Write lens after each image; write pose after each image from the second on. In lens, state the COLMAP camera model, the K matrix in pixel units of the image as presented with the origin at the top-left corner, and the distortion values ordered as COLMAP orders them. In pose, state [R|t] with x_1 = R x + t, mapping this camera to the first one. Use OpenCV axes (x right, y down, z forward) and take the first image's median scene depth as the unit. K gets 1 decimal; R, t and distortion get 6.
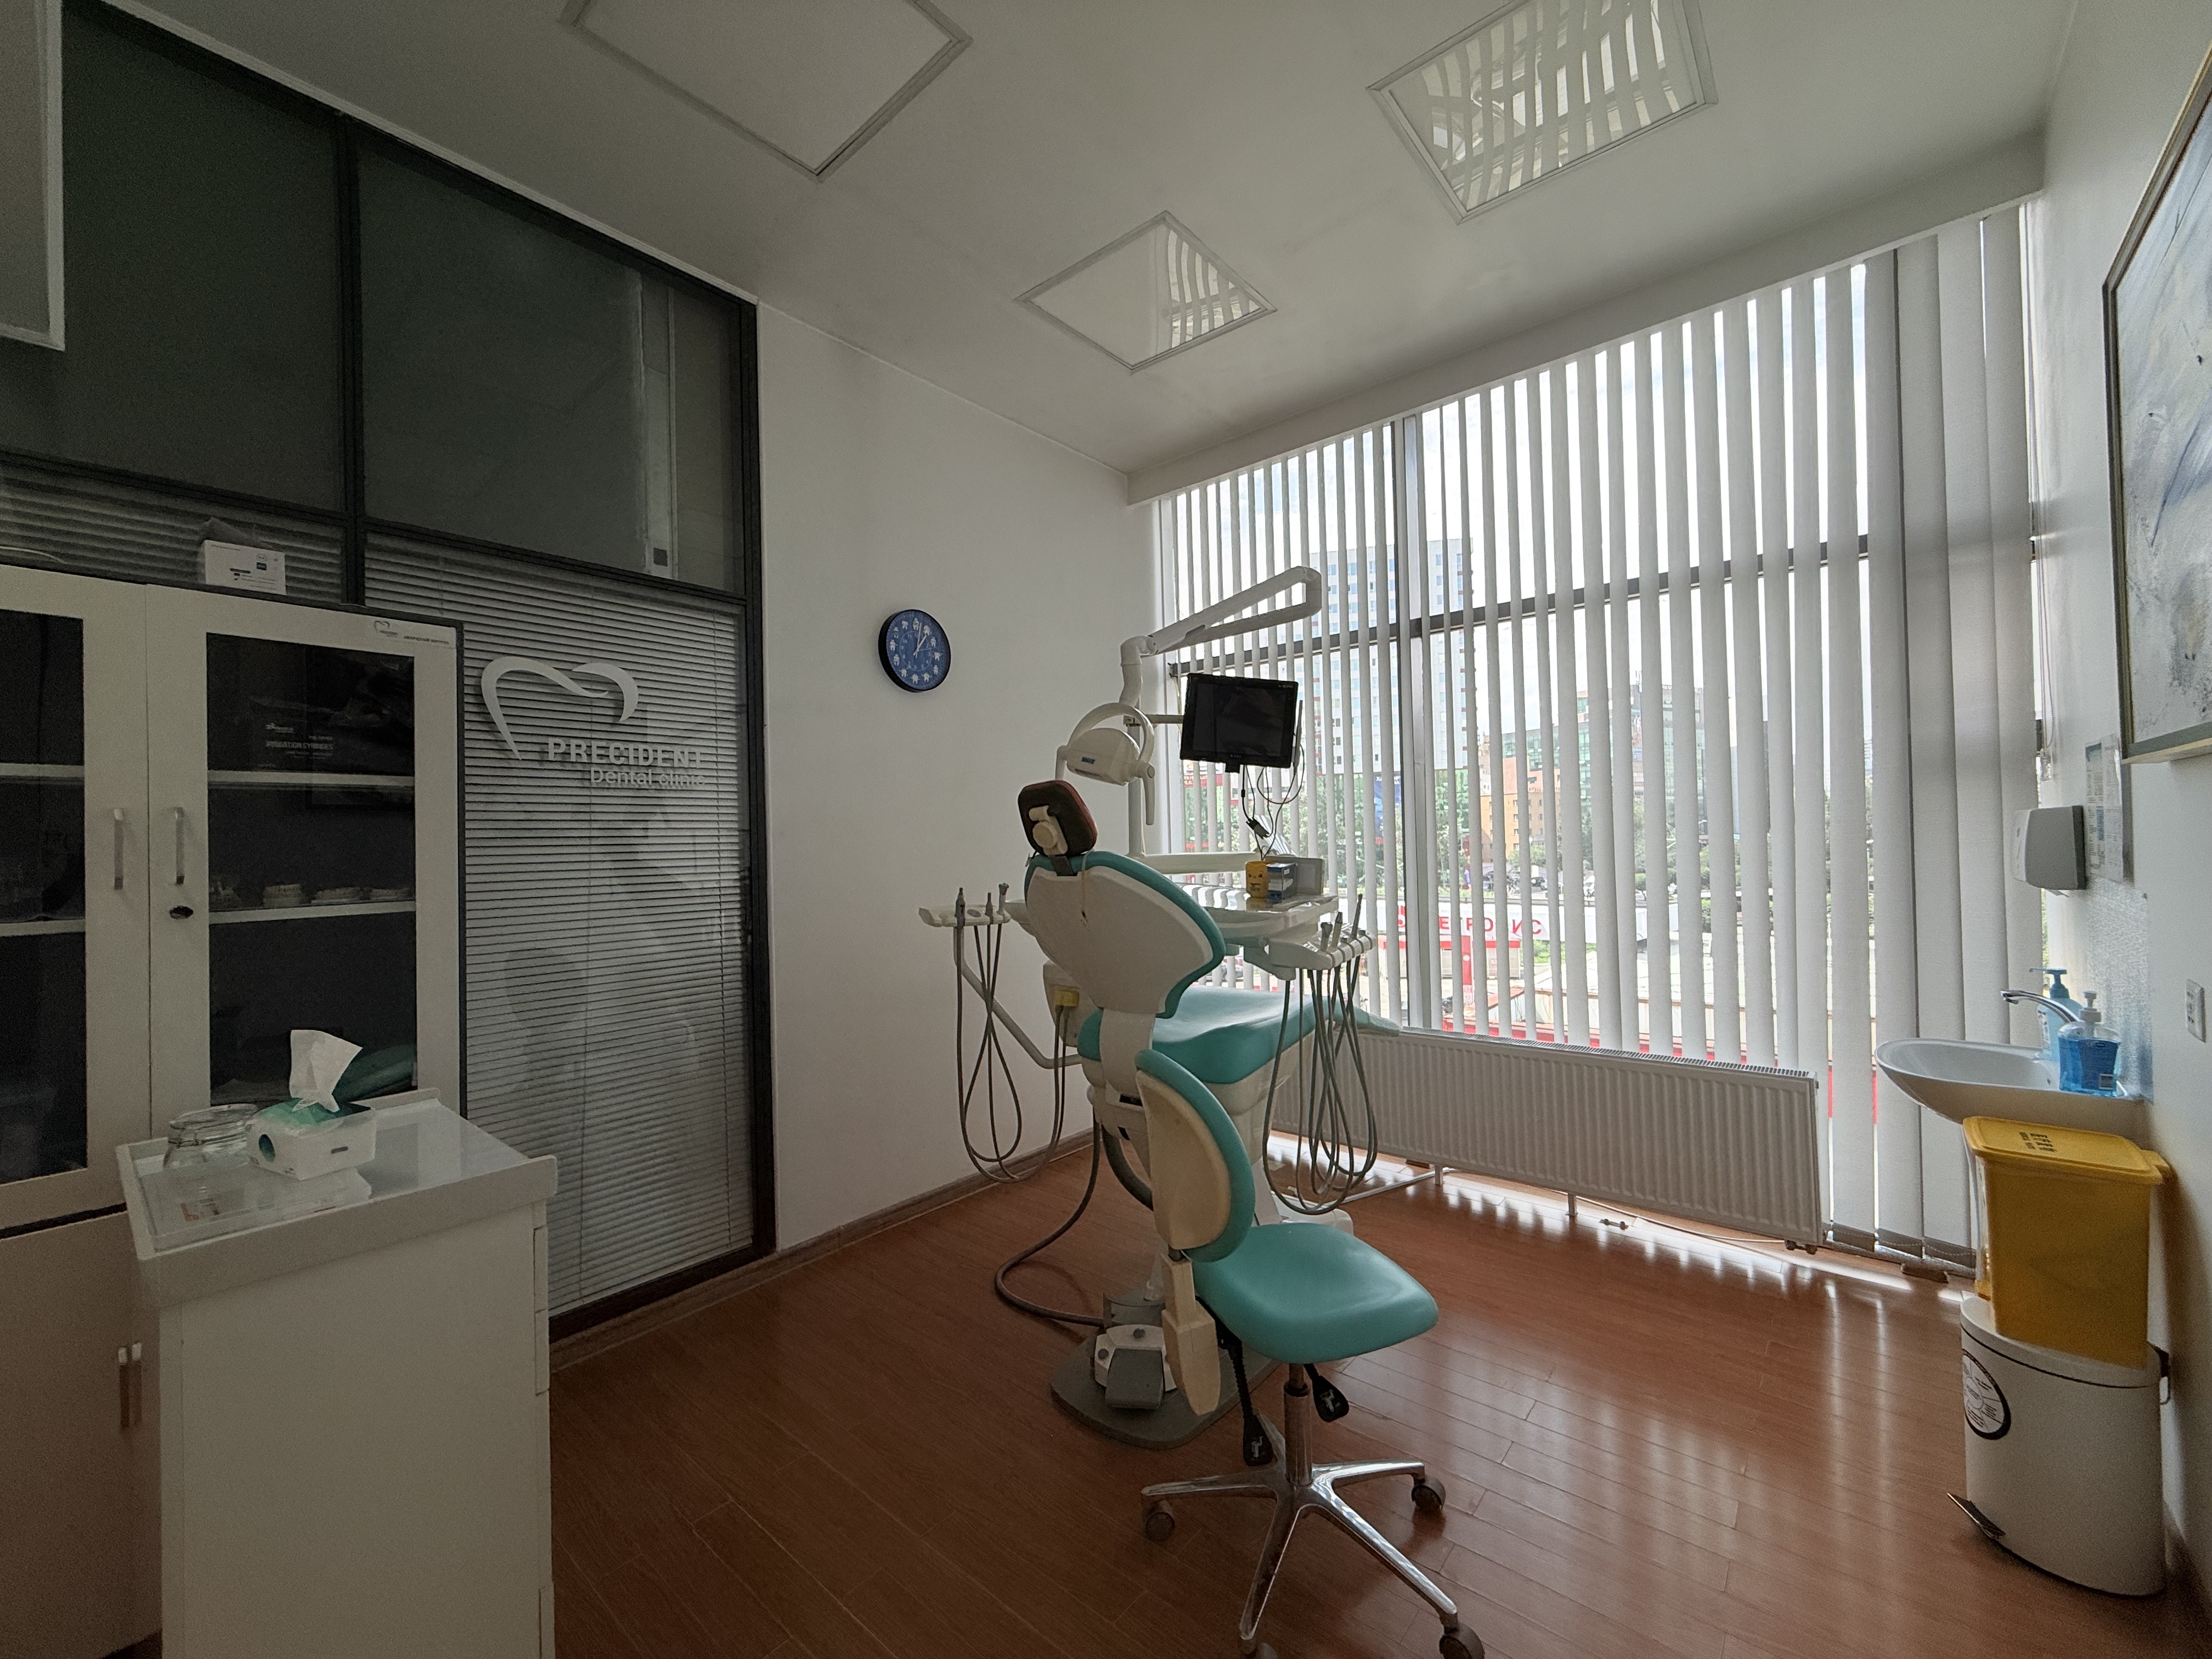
lens RADIAL K [[886.2, 0, 1097.5], [0, 886.2, 820.8], [0, 0, 1]] dist [-0.000245, 0.000031]
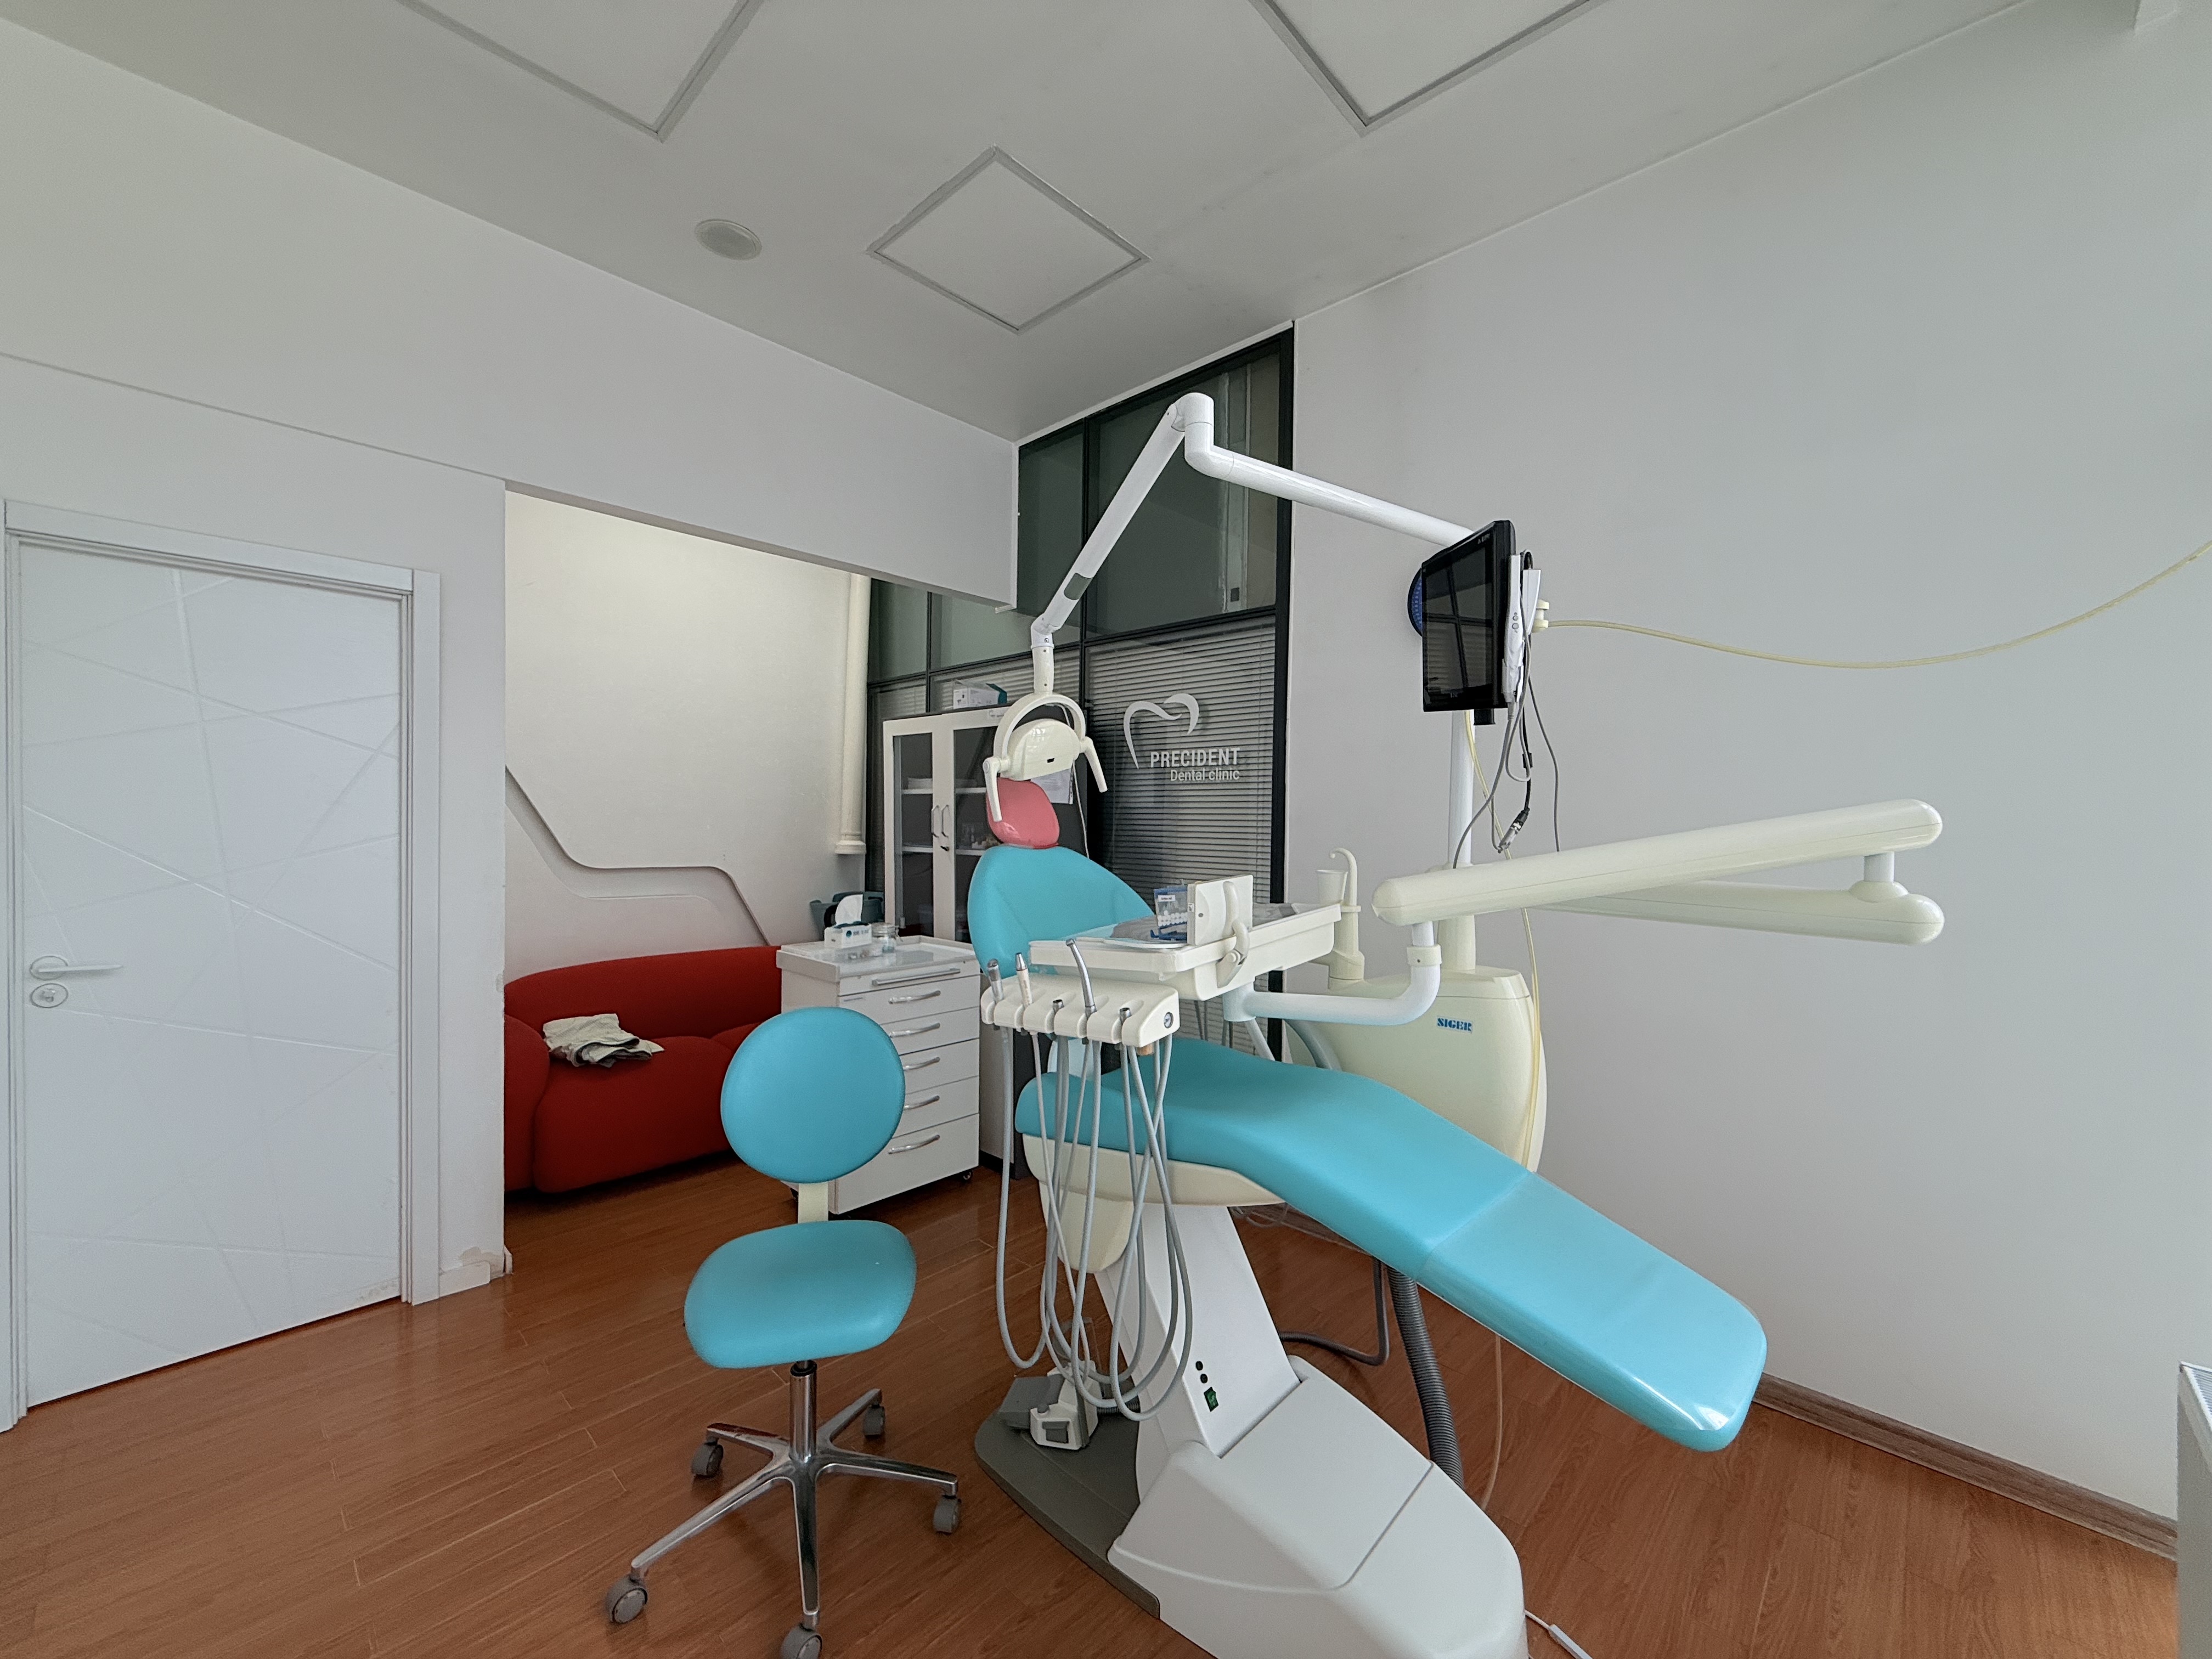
lens RADIAL K [[886.2, 0, 1097.5], [0, 886.2, 820.8], [0, 0, 1]] dist [-0.000245, 0.000031]
pose [[-0.051833, 0.013935, -0.998559, 0.788133], [0.008951, 0.999869, 0.013489, -0.000339], [0.998616, -0.008239, -0.051951, 0.903802]]
